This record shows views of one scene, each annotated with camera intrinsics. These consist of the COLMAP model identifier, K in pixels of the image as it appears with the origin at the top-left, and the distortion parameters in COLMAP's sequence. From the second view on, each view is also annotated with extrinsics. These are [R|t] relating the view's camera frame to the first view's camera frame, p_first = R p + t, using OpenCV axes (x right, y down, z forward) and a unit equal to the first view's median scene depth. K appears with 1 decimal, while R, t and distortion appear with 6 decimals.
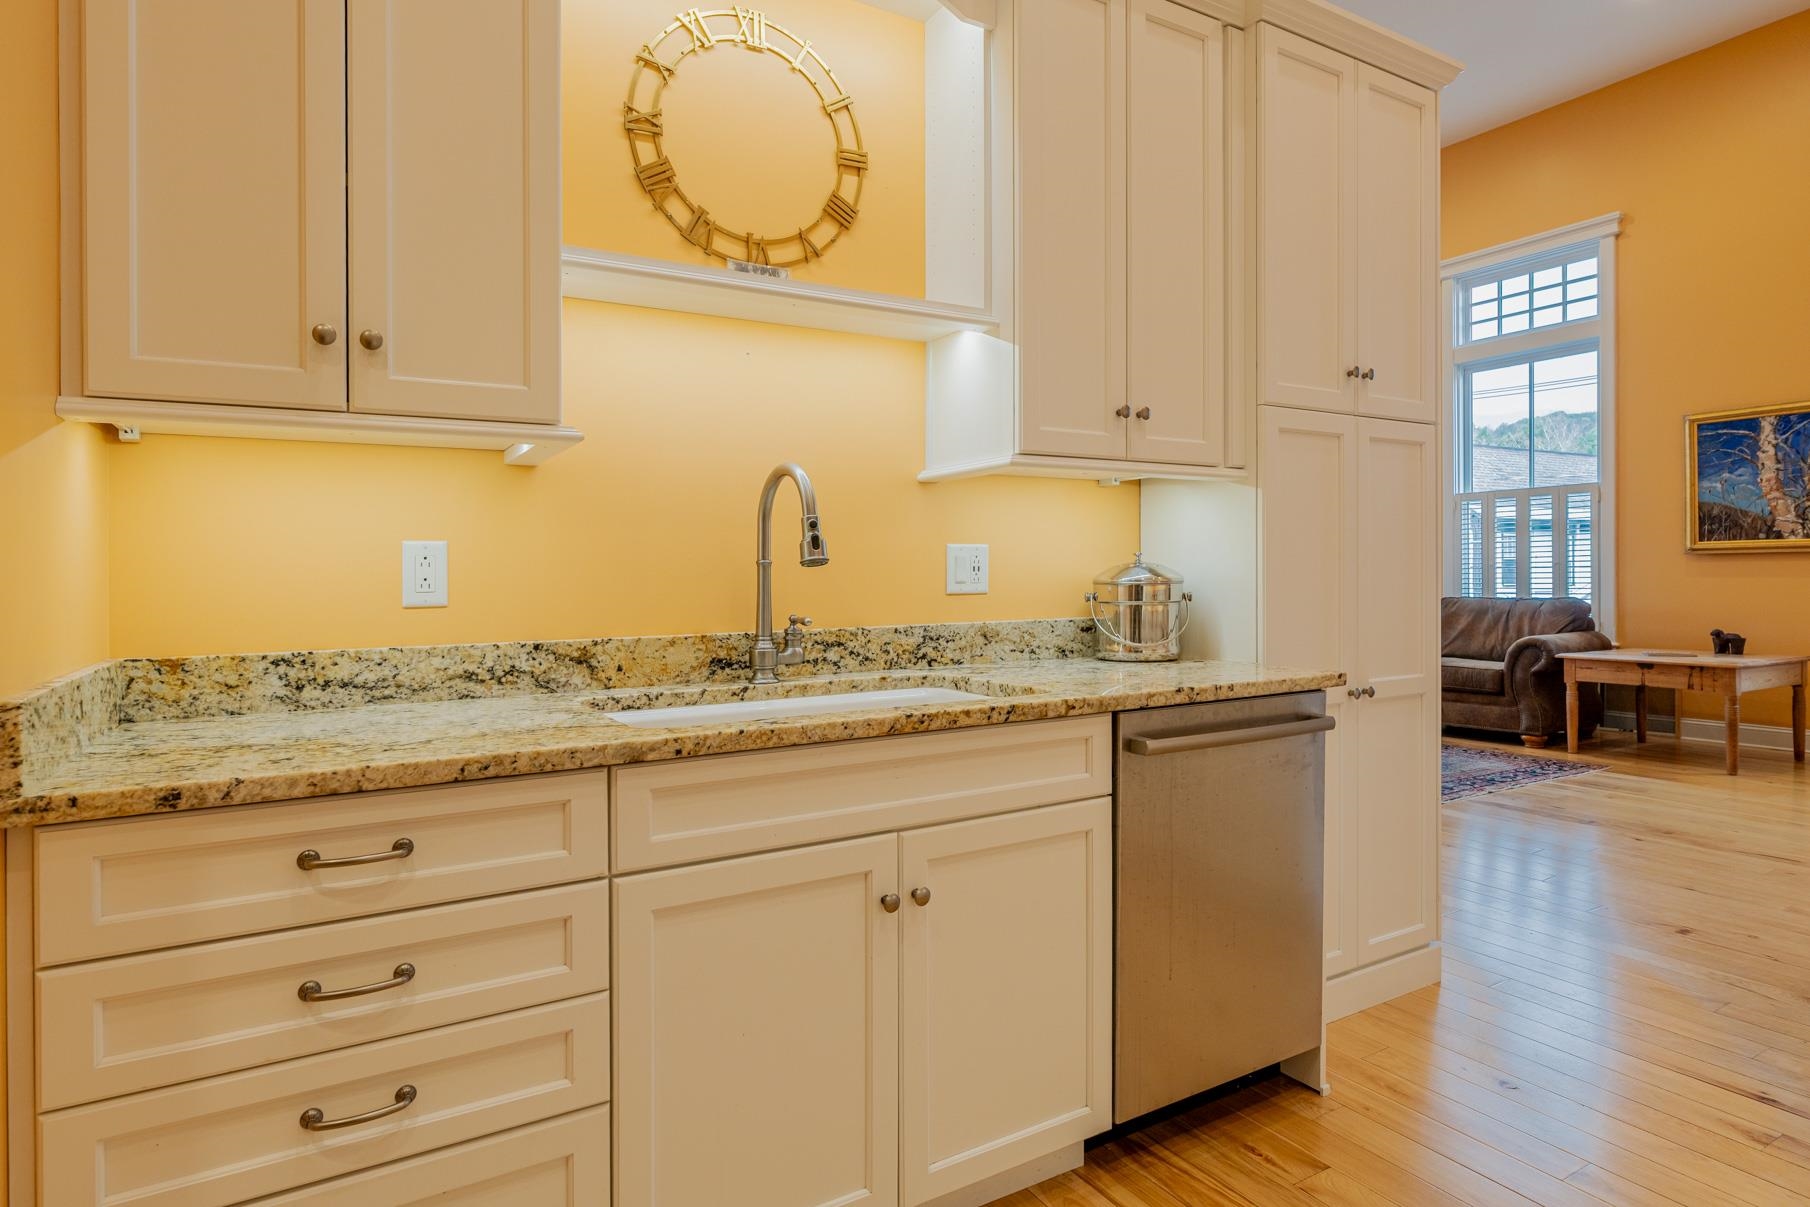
lens RADIAL K [[992.8, 0, 915.4], [0, 992.8, 587.2], [0, 0, 1]] dist [-0.002137, -0.000370]
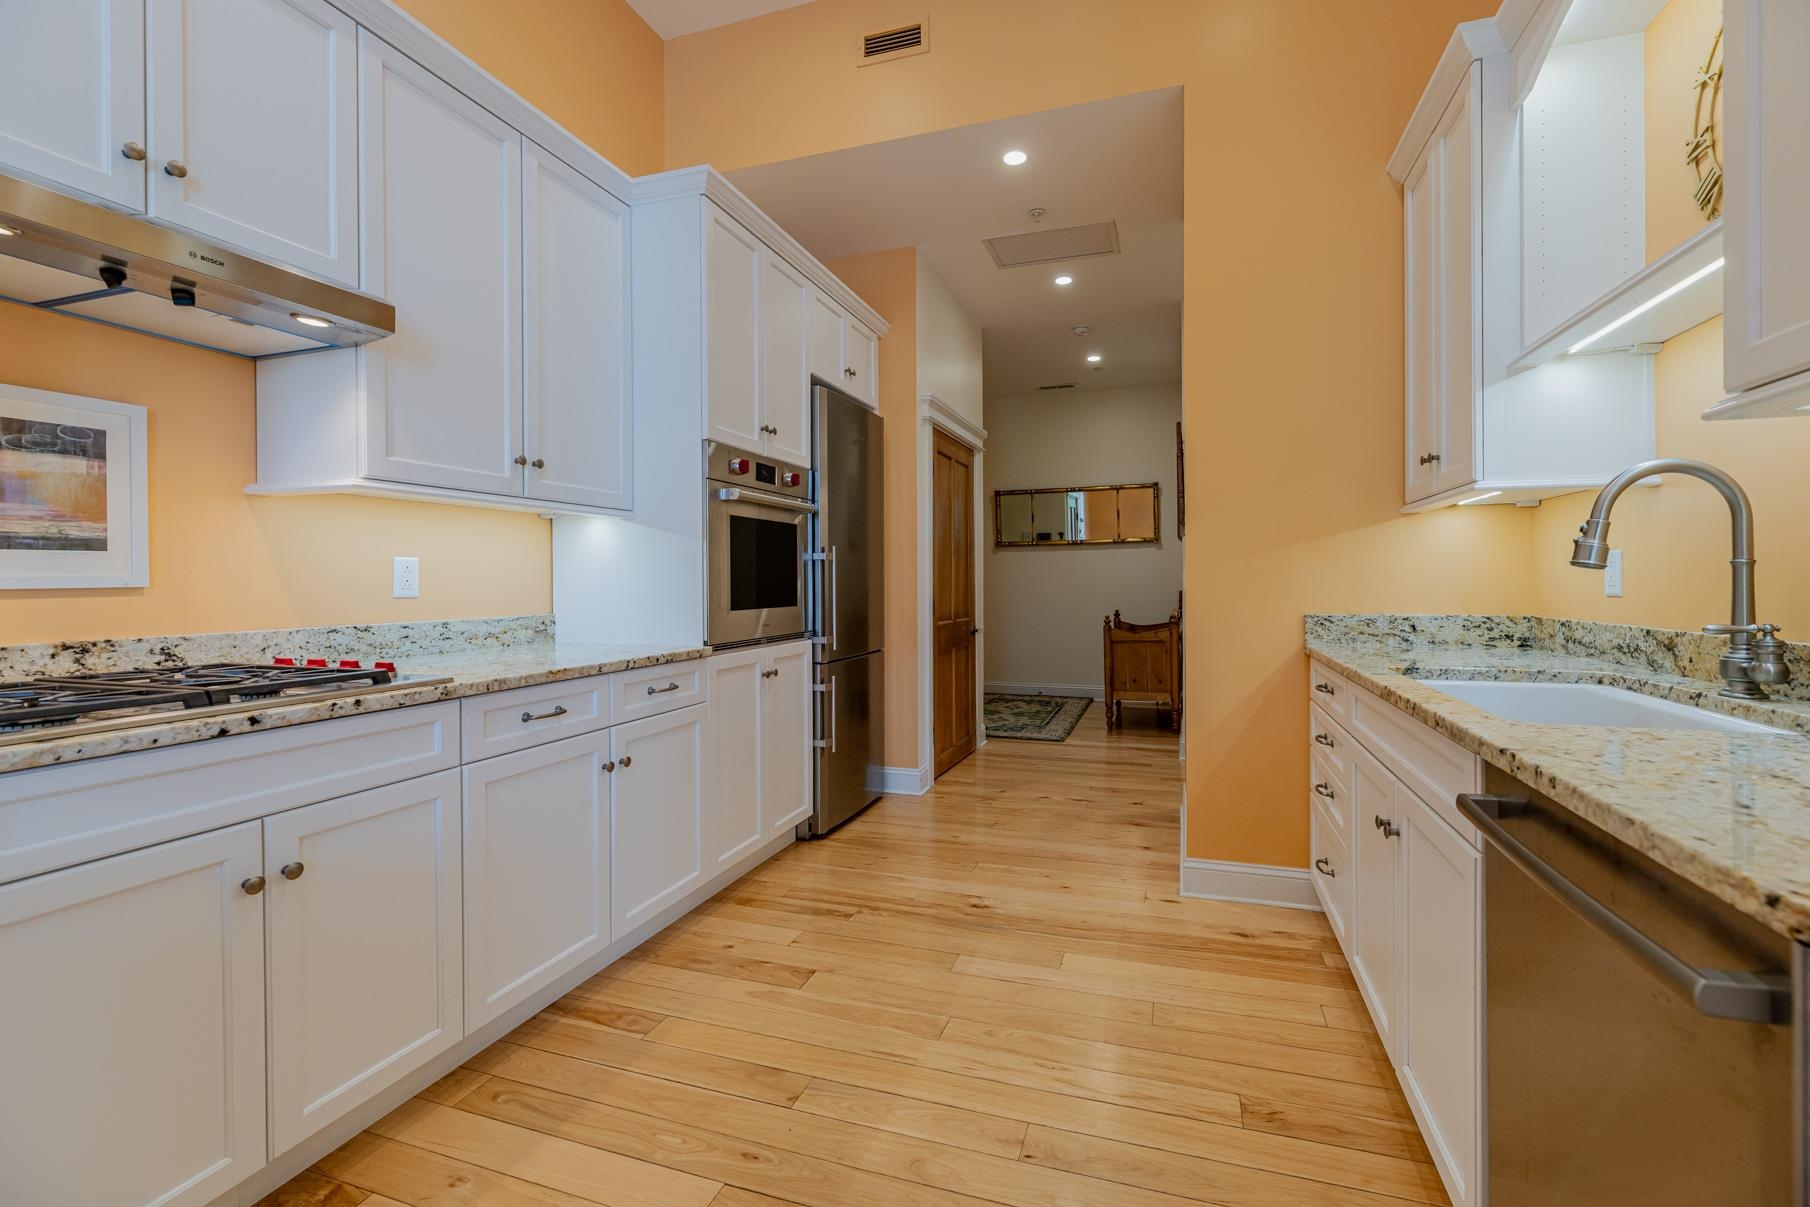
lens RADIAL K [[740.9, 0, 833.8], [0, 740.9, 606.2], [0, 0, 1]] dist [-0.002284, 0.001363]
pose [[-0.830388, 0.035729, -0.556039, 0.733722], [0.009558, 0.998709, 0.049899, -0.019227], [0.557104, 0.036121, -0.829657, 0.936569]]
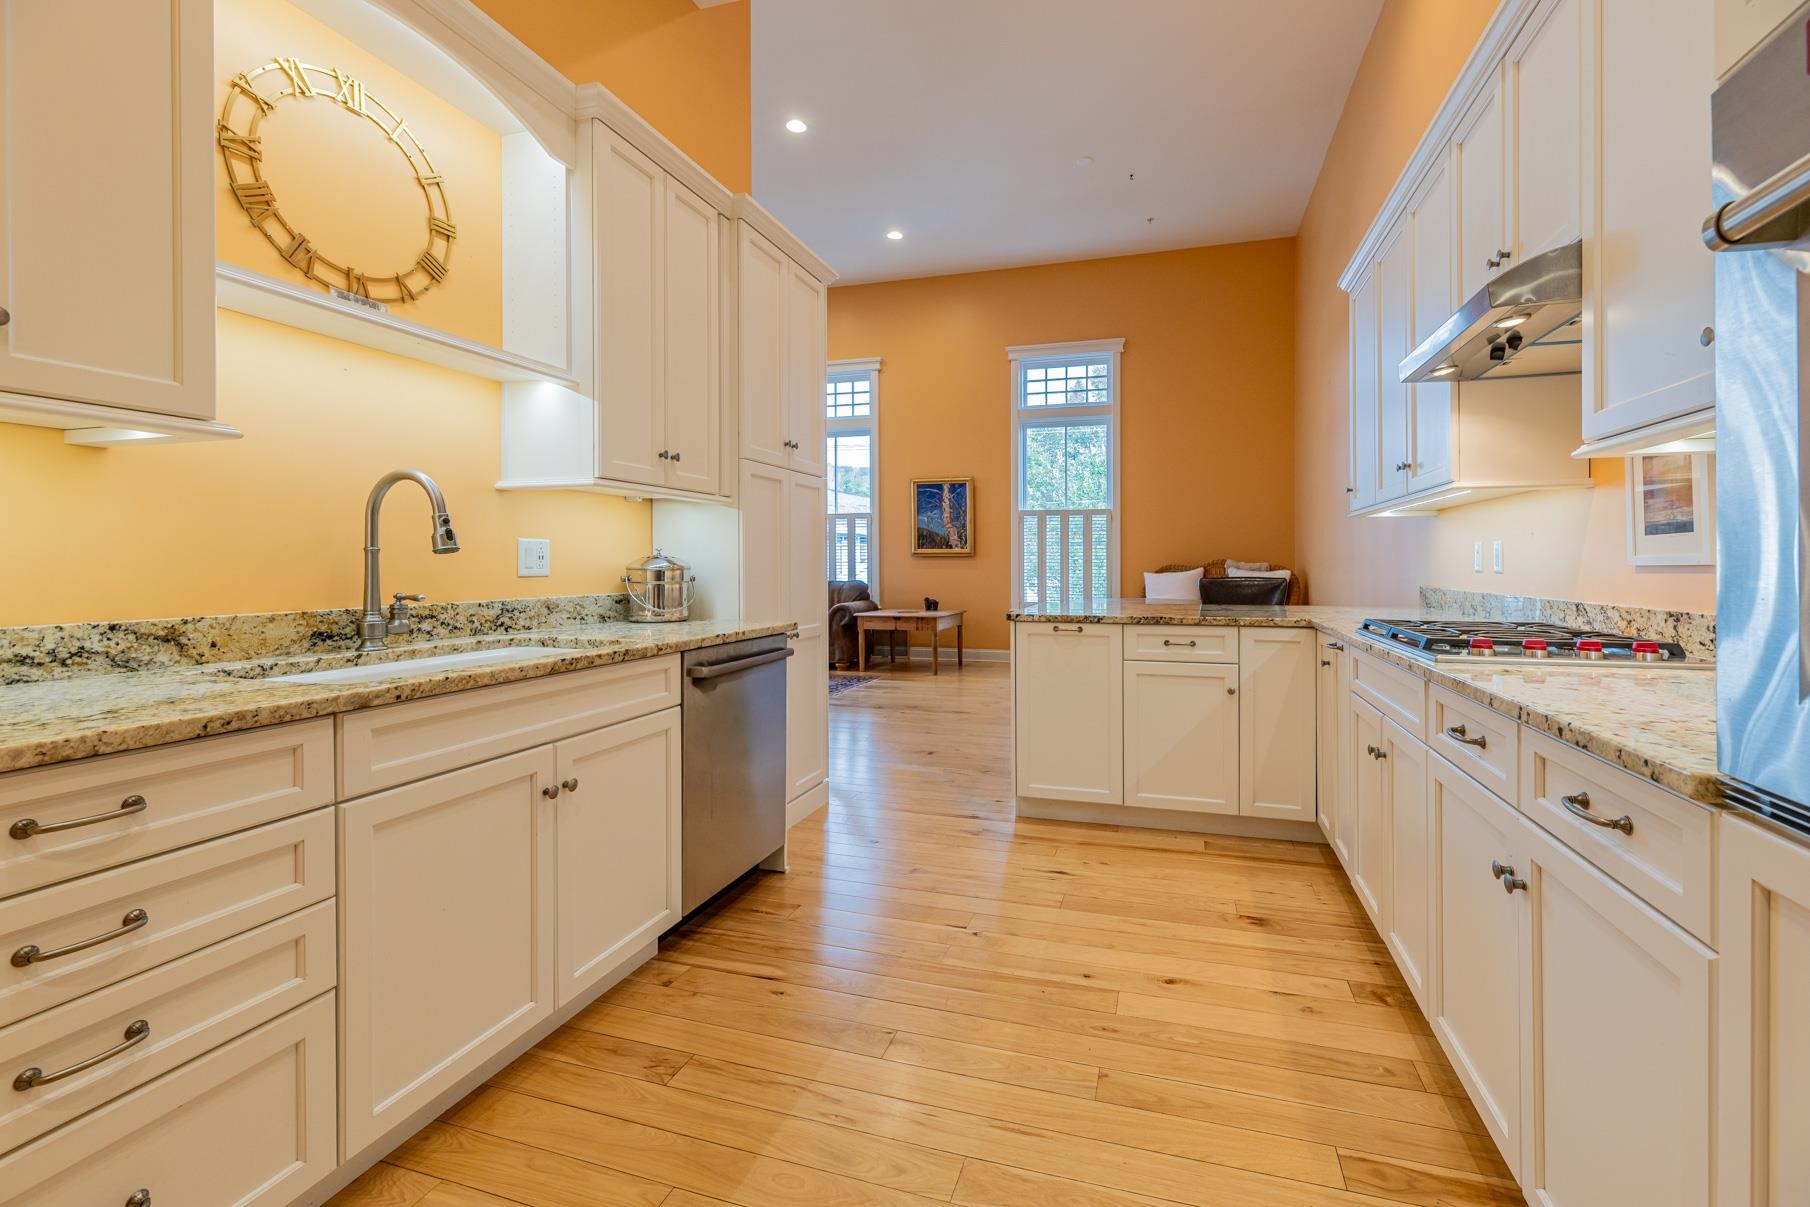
lens RADIAL K [[740.9, 0, 963.4], [0, 740.9, 559.7], [0, 0, 1]] dist [-0.002284, 0.001363]
pose [[0.727730, 0.015761, 0.685683, -0.228785], [-0.001701, 0.999774, -0.021175, 0.004882], [-0.685862, 0.014243, 0.727592, -0.124099]]
